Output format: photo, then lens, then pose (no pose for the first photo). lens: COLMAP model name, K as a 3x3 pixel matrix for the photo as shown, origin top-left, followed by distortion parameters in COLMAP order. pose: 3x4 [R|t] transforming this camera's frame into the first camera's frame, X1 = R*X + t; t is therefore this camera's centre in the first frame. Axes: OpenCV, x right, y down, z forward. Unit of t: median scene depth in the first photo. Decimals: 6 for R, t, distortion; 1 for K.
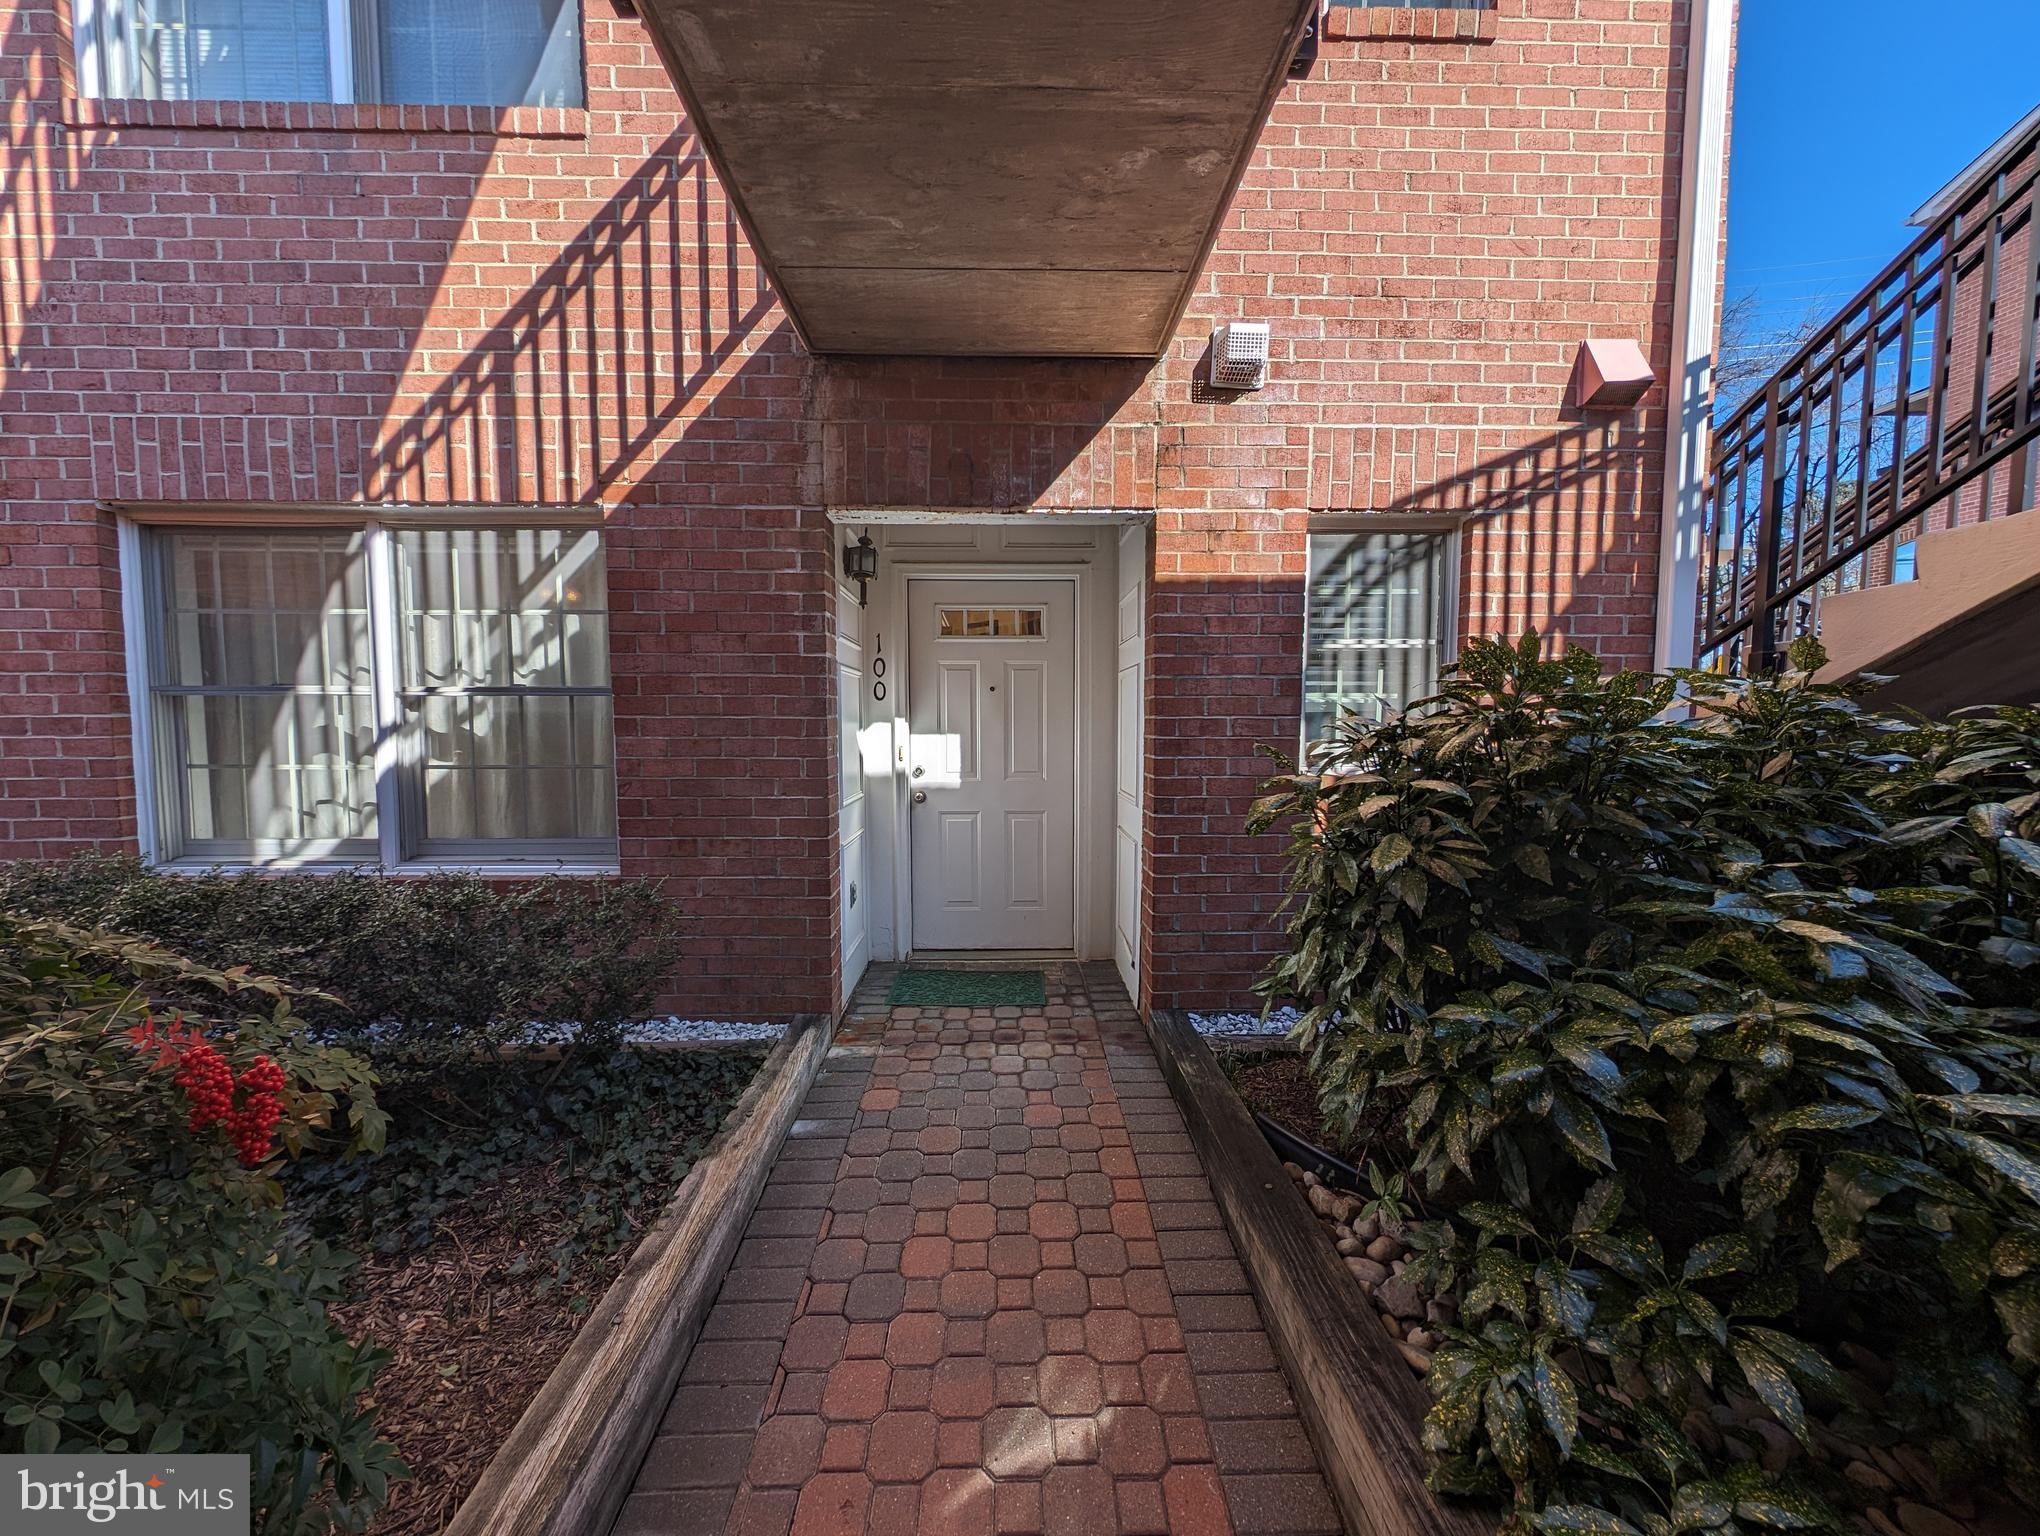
lens RADIAL K [[711.5, 0, 1027.4], [0, 711.5, 769.7], [0, 0, 1]] dist [-0.008470, -0.002494]
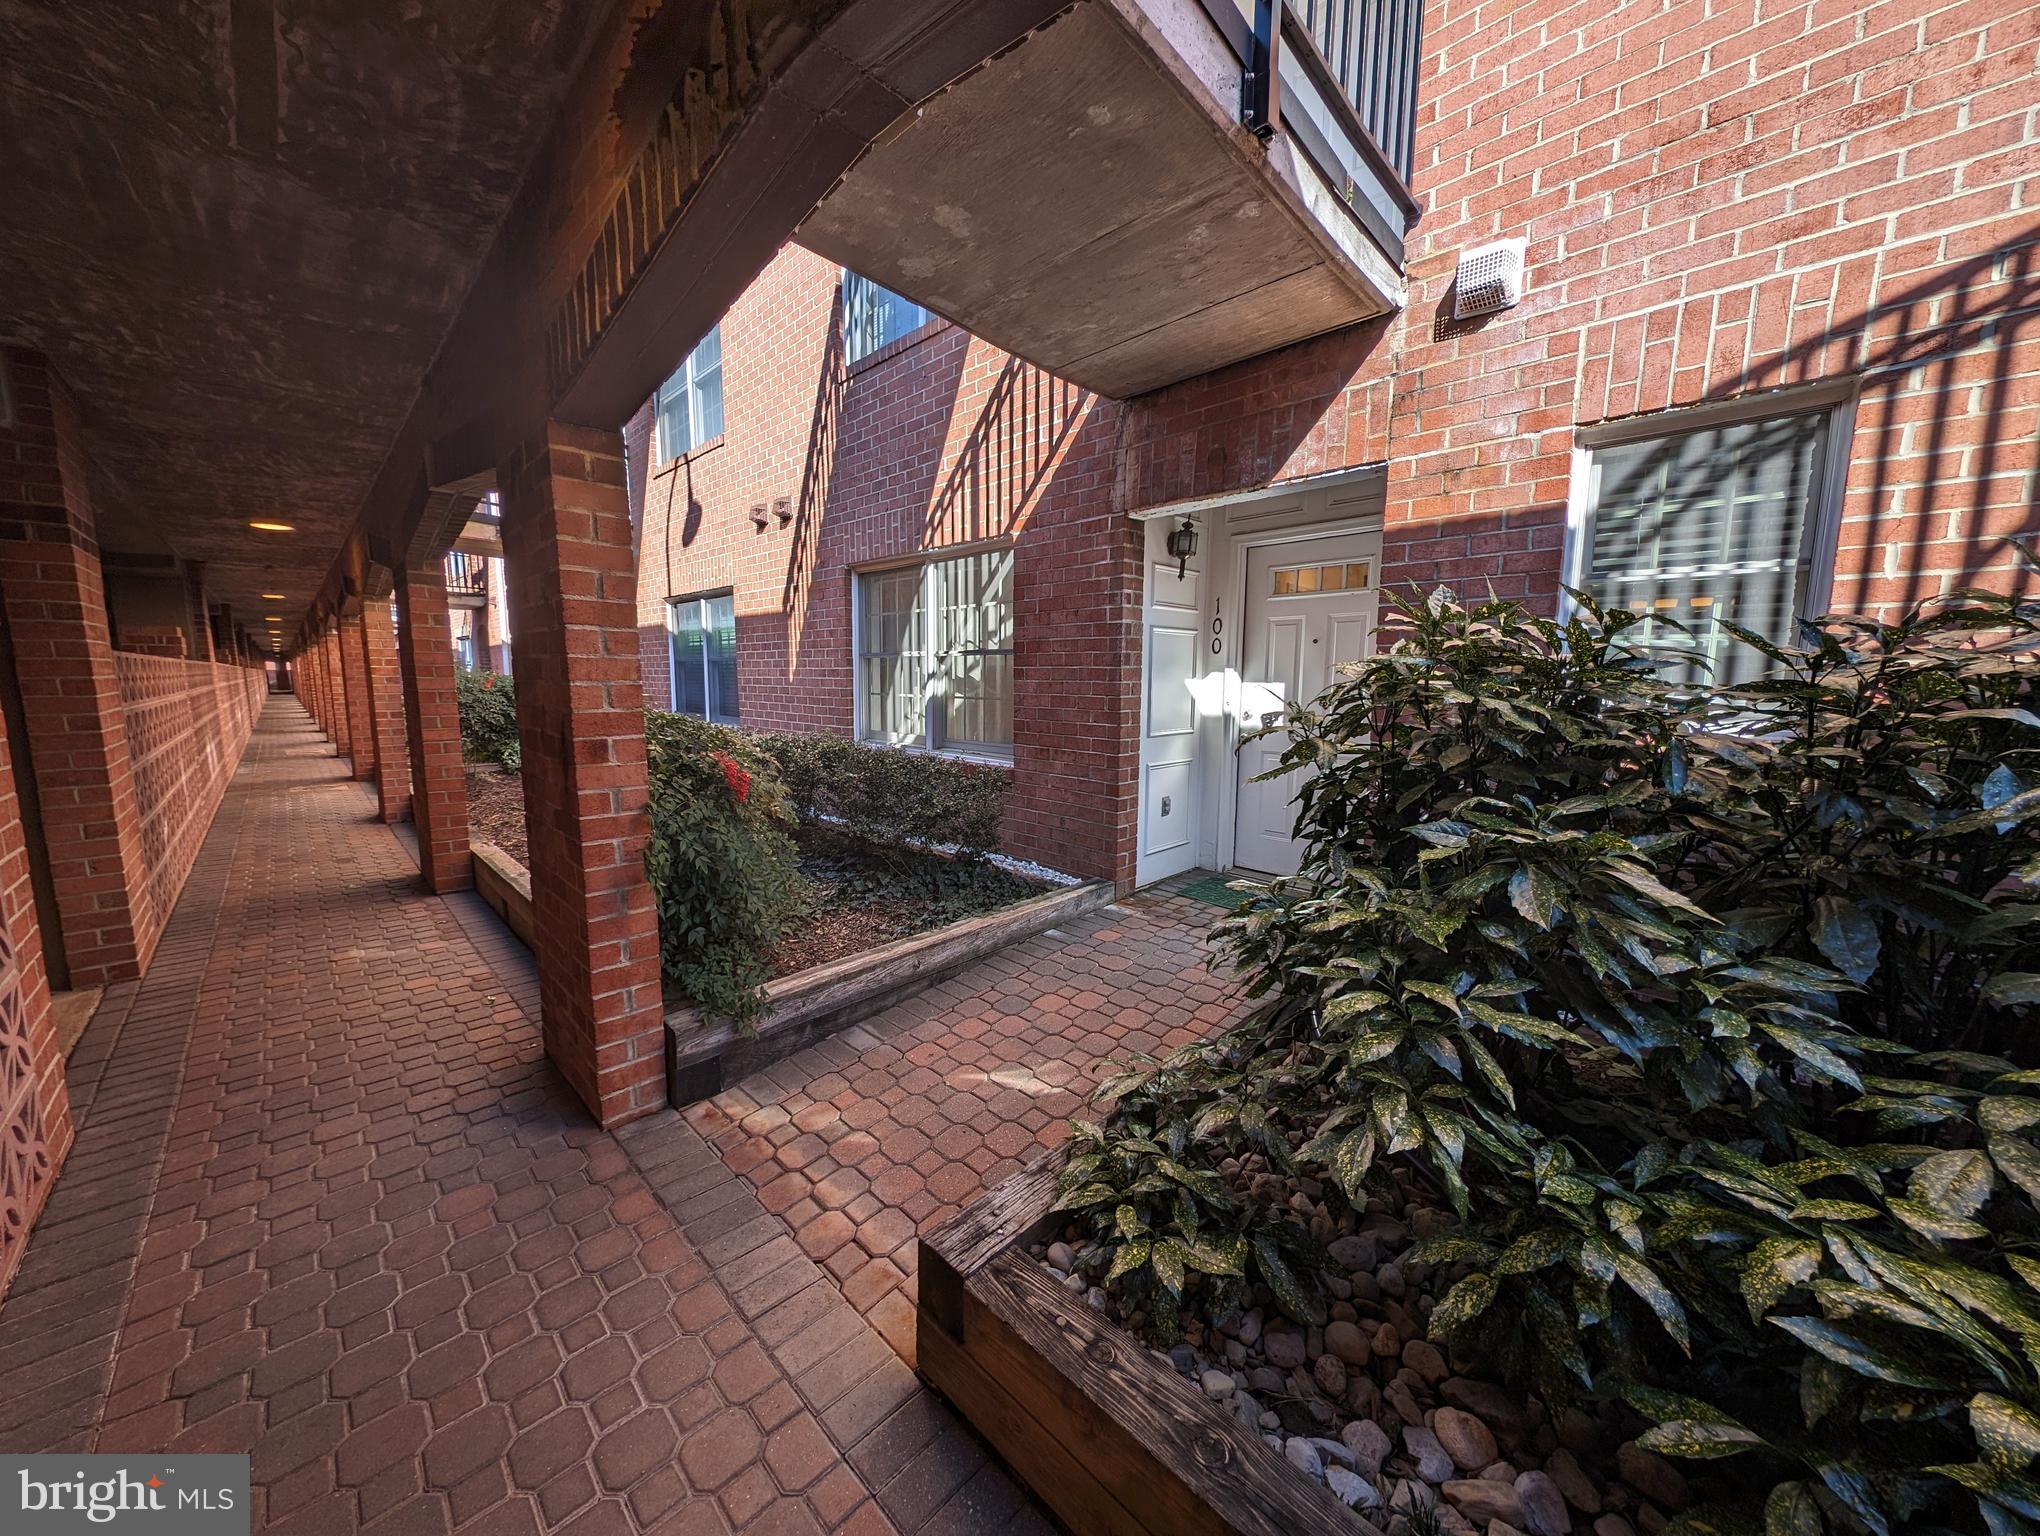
lens RADIAL K [[712.5, 0, 1021.8], [0, 712.5, 776.5], [0, 0, 1]] dist [-0.037890, 0.004322]
pose [[0.687378, 0.101570, -0.719163, 0.590559], [-0.052443, 0.994530, 0.090336, 0.022726], [0.724404, -0.024380, 0.688945, -0.090456]]
